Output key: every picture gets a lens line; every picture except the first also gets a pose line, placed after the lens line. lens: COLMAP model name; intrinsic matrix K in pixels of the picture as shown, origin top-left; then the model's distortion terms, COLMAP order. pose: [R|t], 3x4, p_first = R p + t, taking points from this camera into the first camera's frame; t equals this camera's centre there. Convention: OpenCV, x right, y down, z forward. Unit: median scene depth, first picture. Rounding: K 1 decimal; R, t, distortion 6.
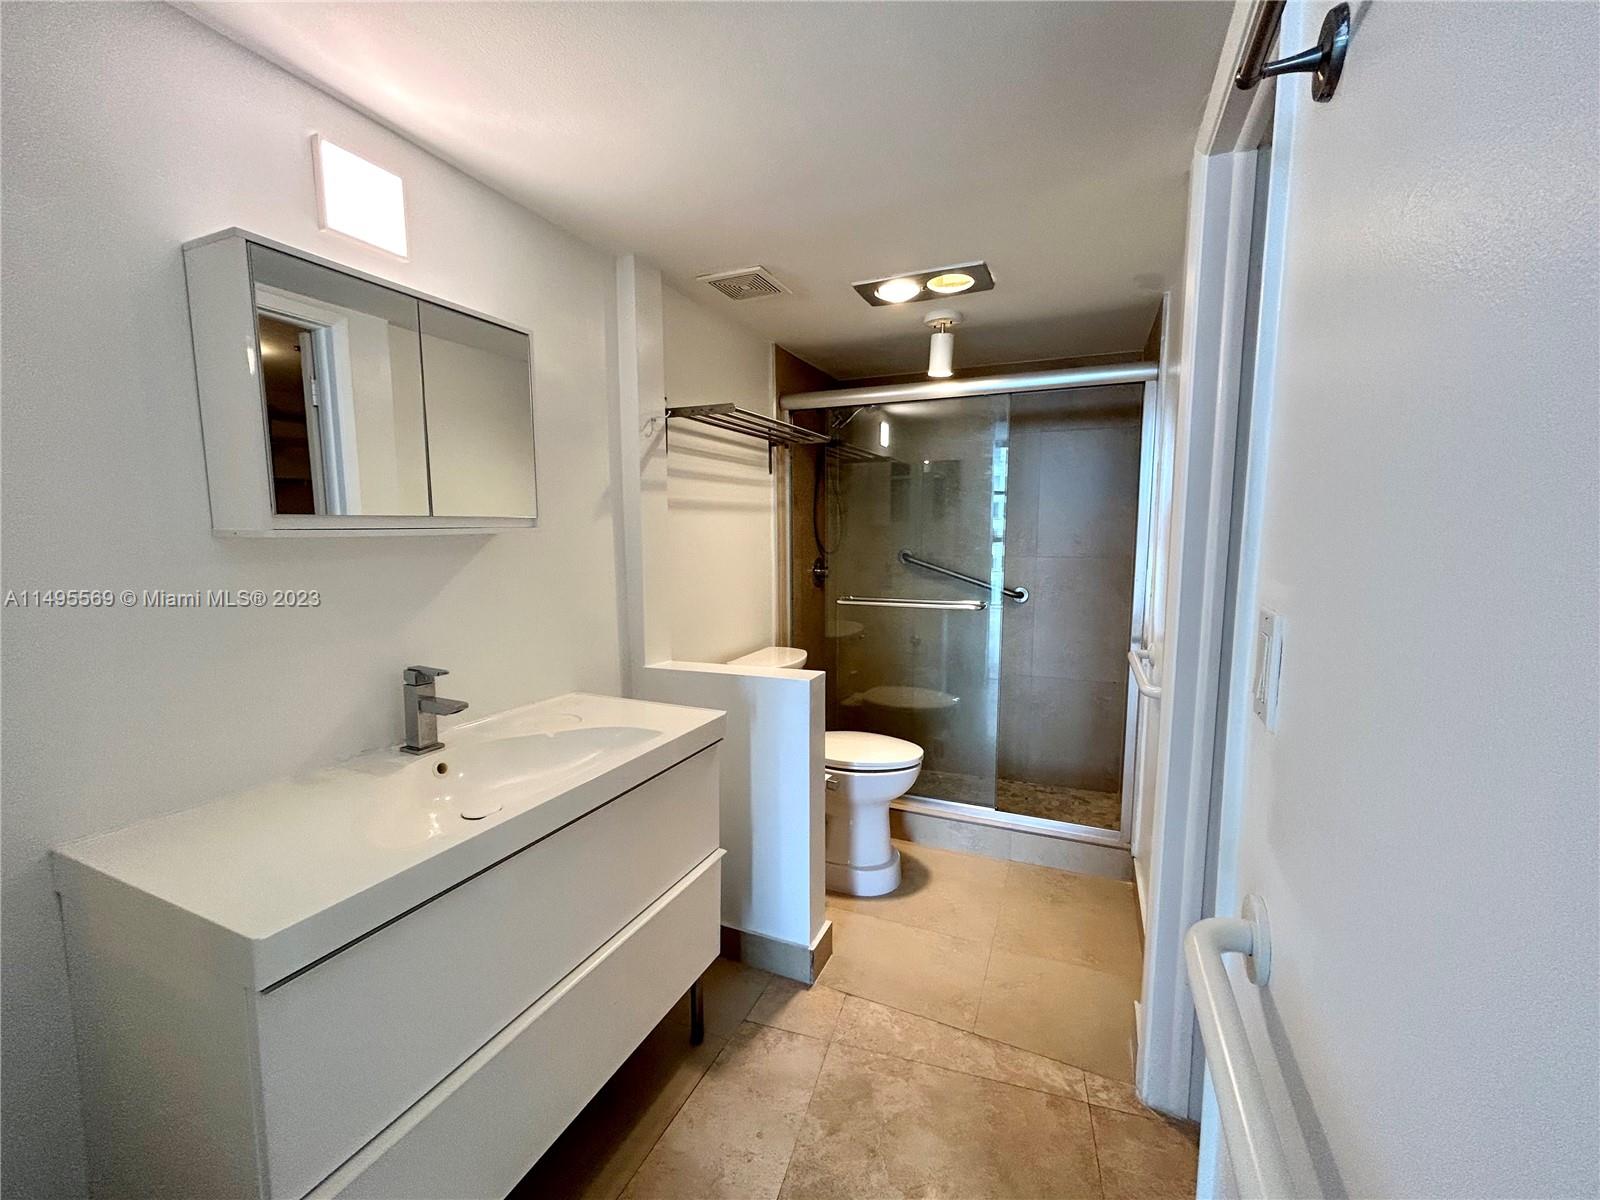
lens RADIAL K [[647.2, 0, 796.8], [0, 647.2, 598.1], [0, 0, 1]] dist [-0.001319, 0.001230]
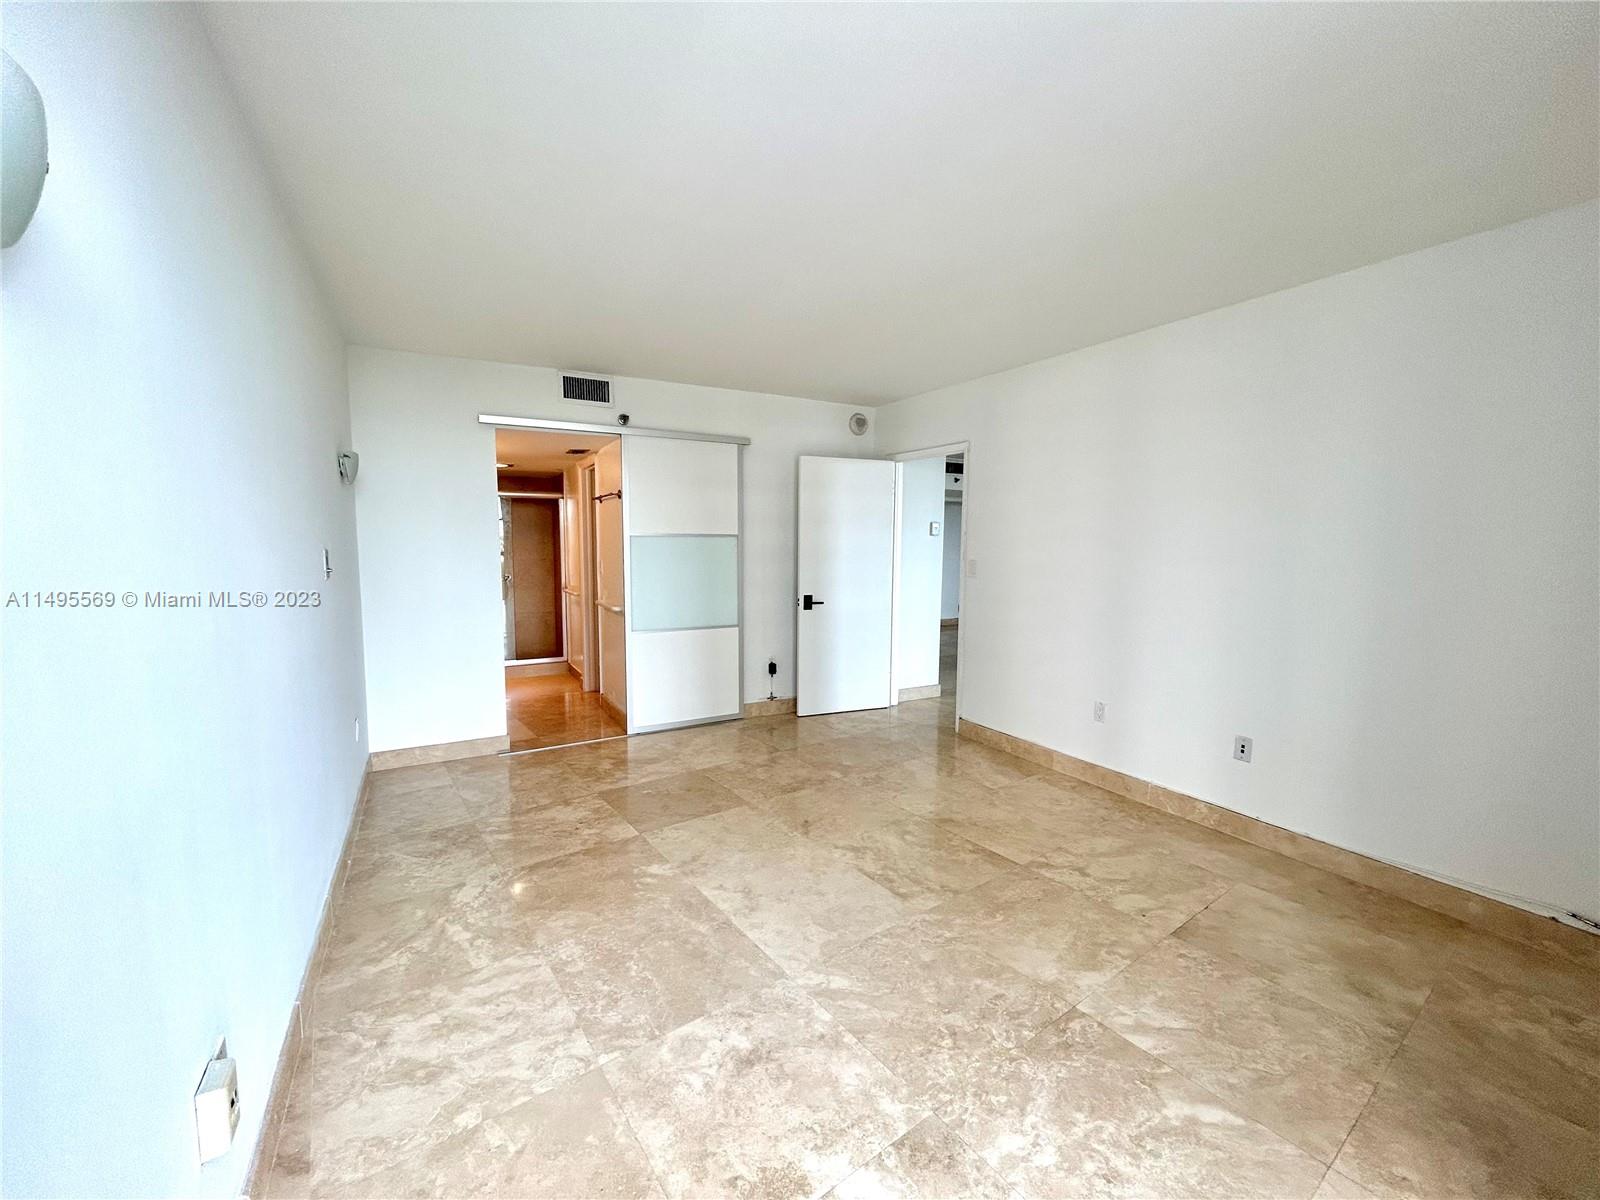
lens RADIAL K [[647.2, 0, 804.0], [0, 647.2, 604.3], [0, 0, 1]] dist [-0.001319, 0.001230]
pose [[0.593148, -0.072396, 0.801832, -1.118183], [0.081143, 0.996253, 0.029925, 0.137756], [-0.800994, 0.047314, 0.596800, -1.524017]]
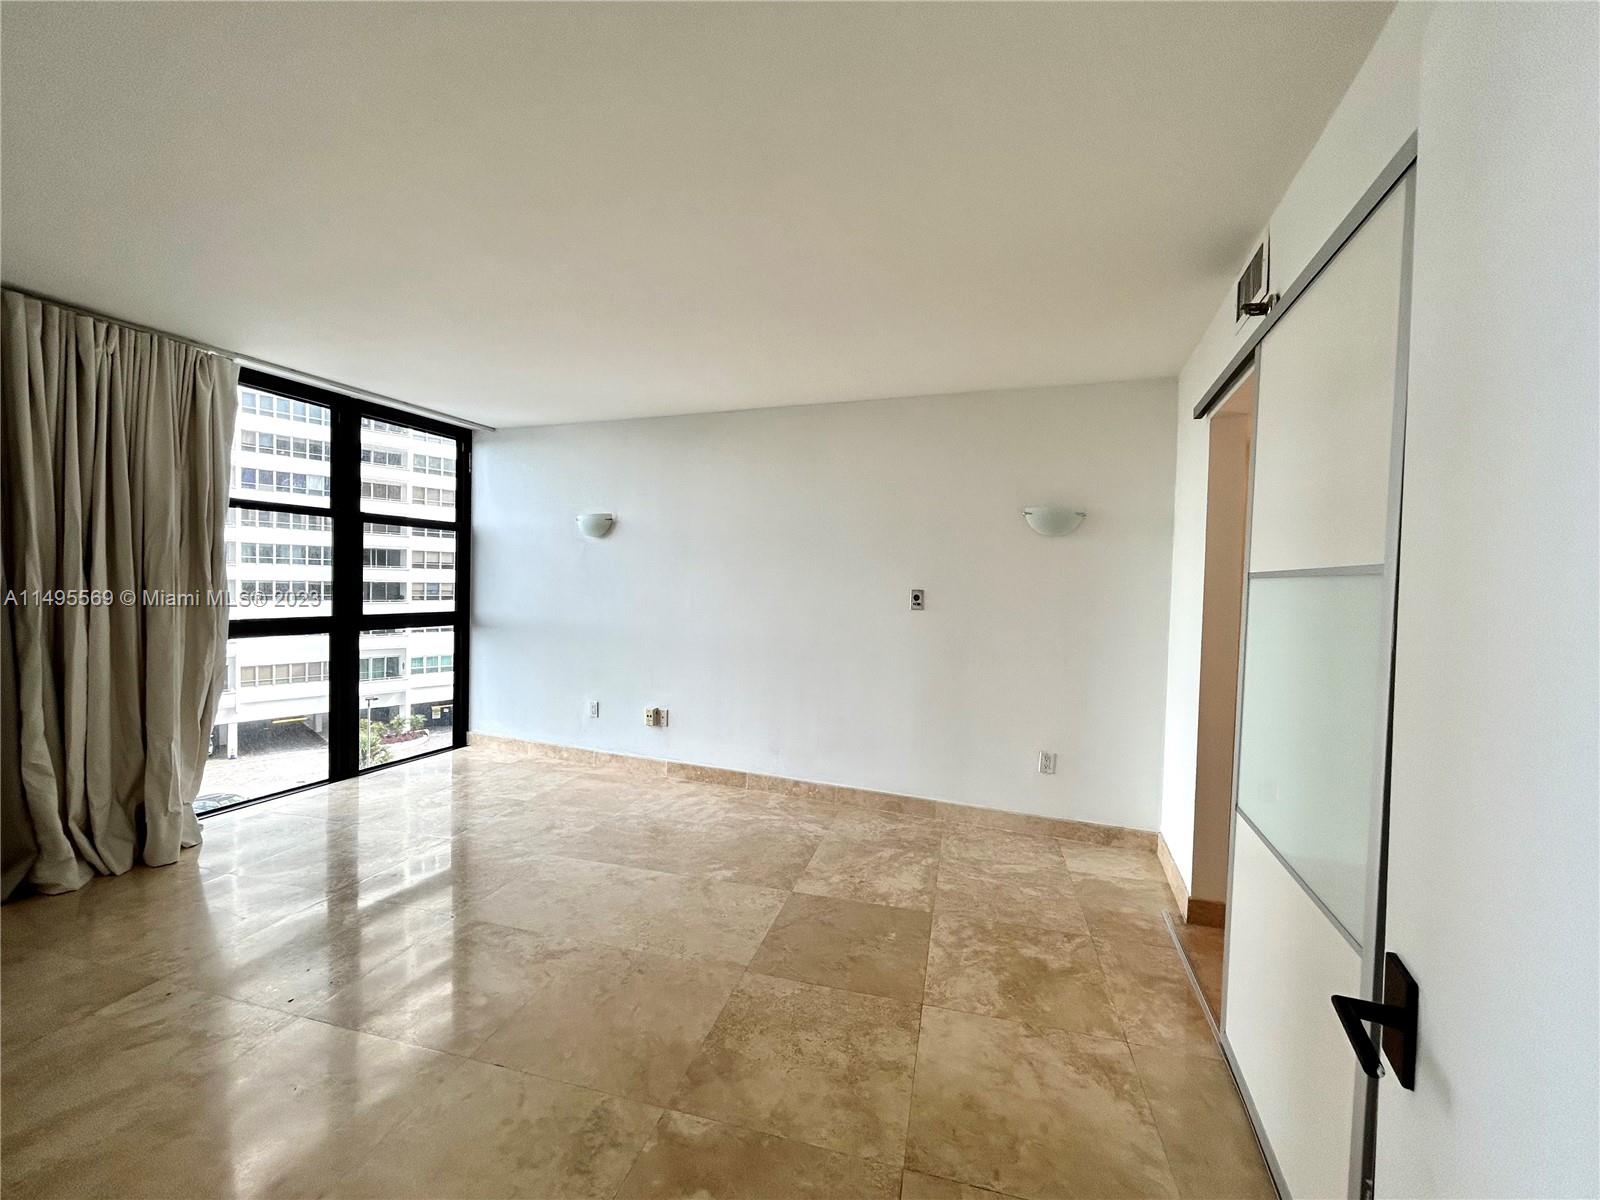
lens RADIAL K [[647.2, 0, 797.1], [0, 647.2, 596.8], [0, 0, 1]] dist [-0.001319, 0.001230]
pose [[0.038552, 0.029667, -0.998816, 0.814903], [-0.135524, 0.990479, 0.024189, 0.034432], [0.990024, 0.134432, 0.042205, -0.616802]]
